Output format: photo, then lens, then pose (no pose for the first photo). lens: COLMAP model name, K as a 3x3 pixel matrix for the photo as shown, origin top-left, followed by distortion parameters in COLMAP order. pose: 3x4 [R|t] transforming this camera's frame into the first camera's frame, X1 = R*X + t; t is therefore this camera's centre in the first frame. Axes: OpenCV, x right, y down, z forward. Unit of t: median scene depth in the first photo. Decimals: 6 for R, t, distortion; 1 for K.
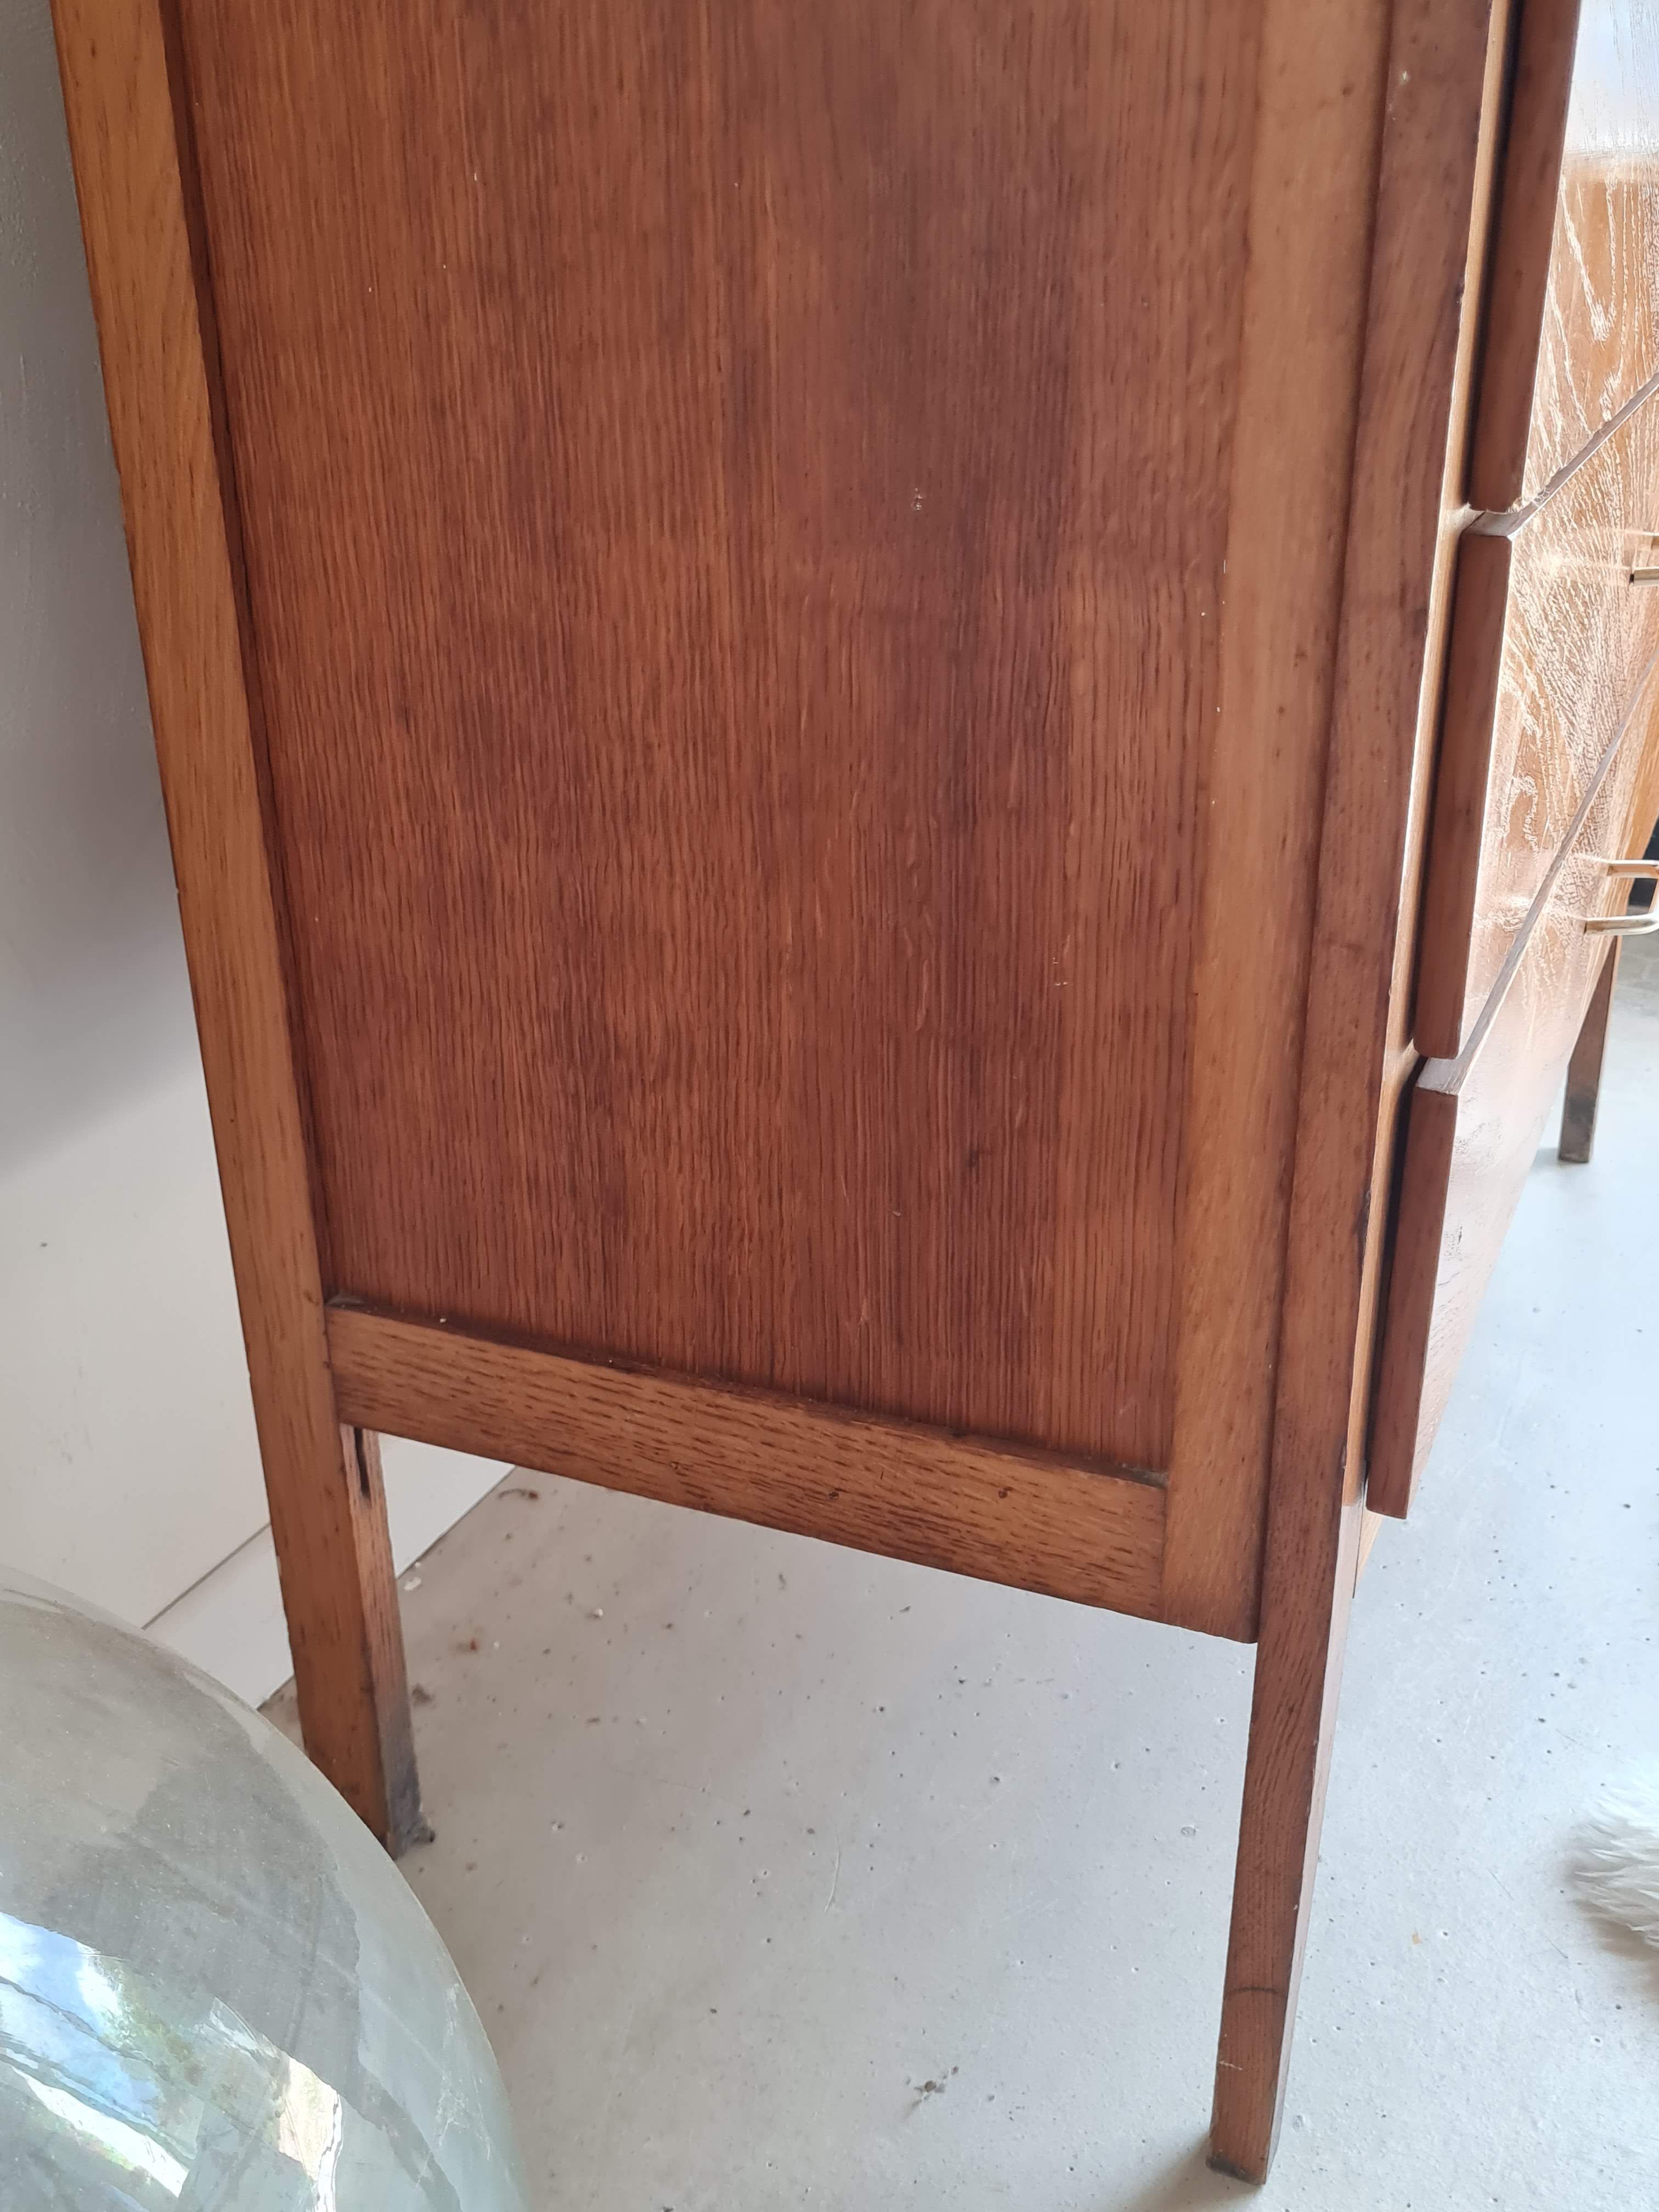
lens RADIAL K [[2178.6, 0, 839.3], [0, 2178.6, 1108.2], [0, 0, 1]] dist [0.033691, 0.000000]
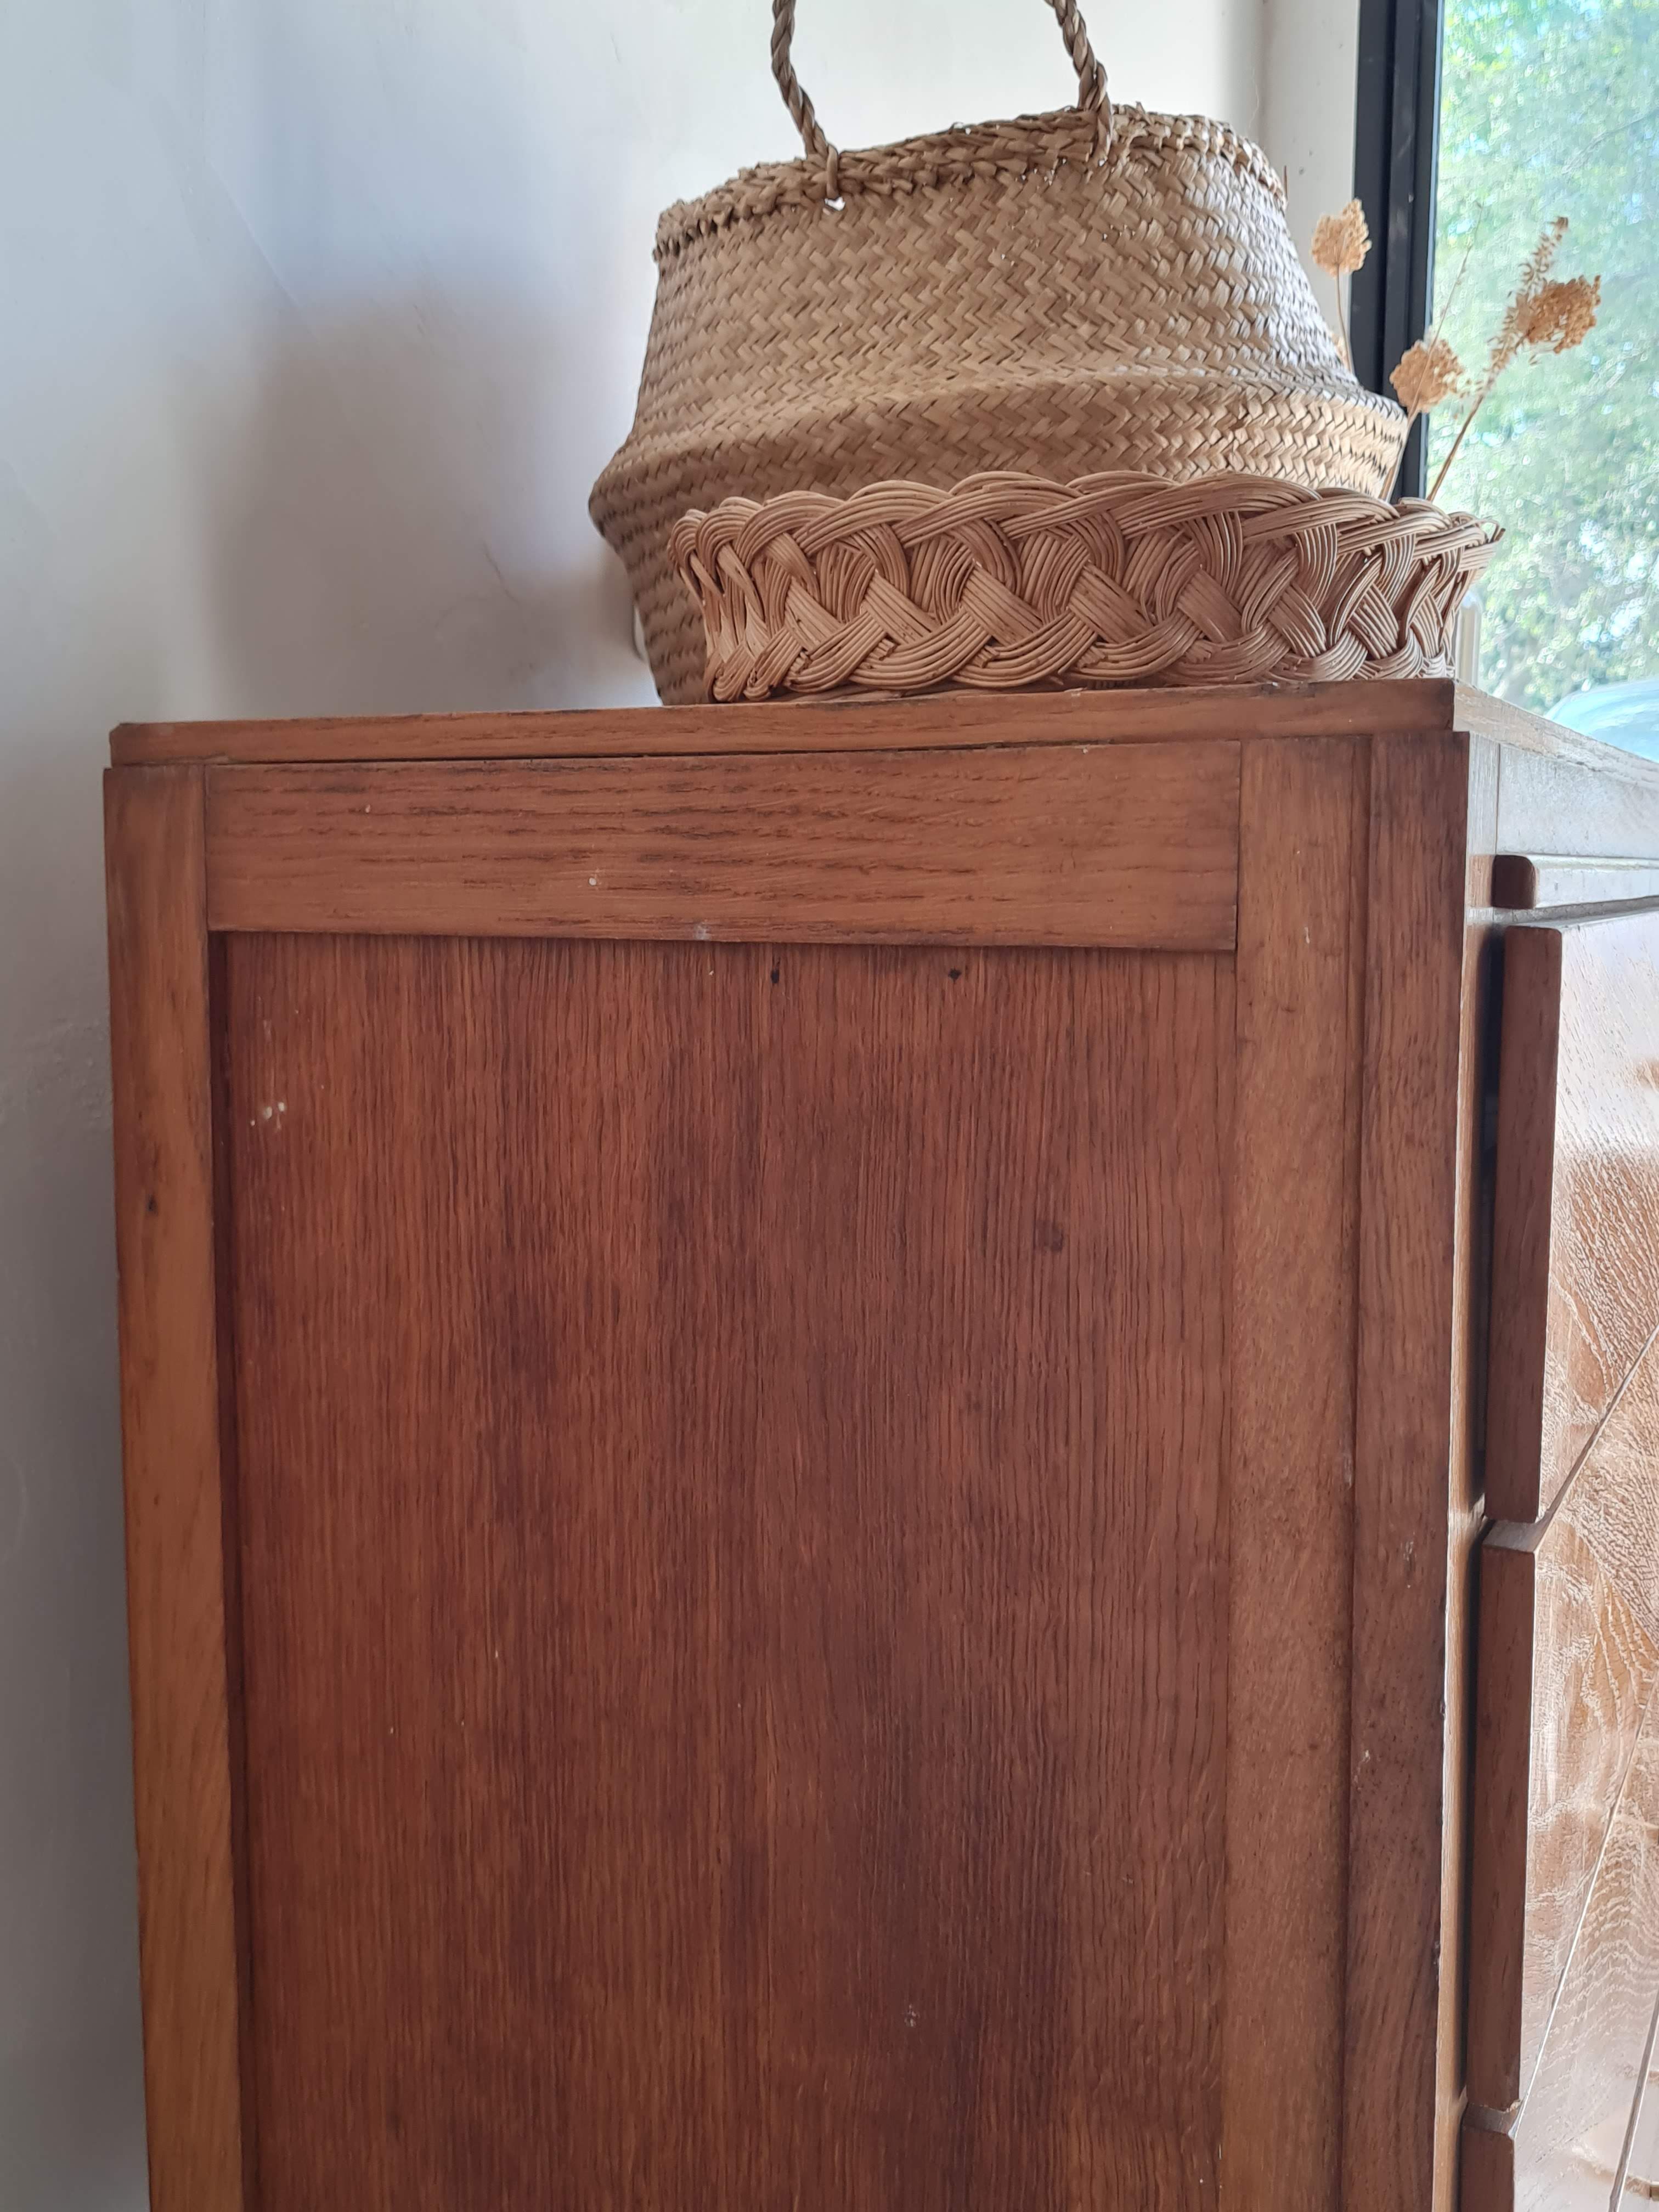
lens RADIAL K [[2178.6, 0, 819.7], [0, 2178.6, 1101.5], [0, 0, 1]] dist [0.033691, 0.000000]
pose [[0.999390, 0.009785, -0.033538, 0.023439], [-0.019008, 0.957745, -0.286991, -0.389673], [0.029312, 0.287453, 0.957346, -0.083367]]
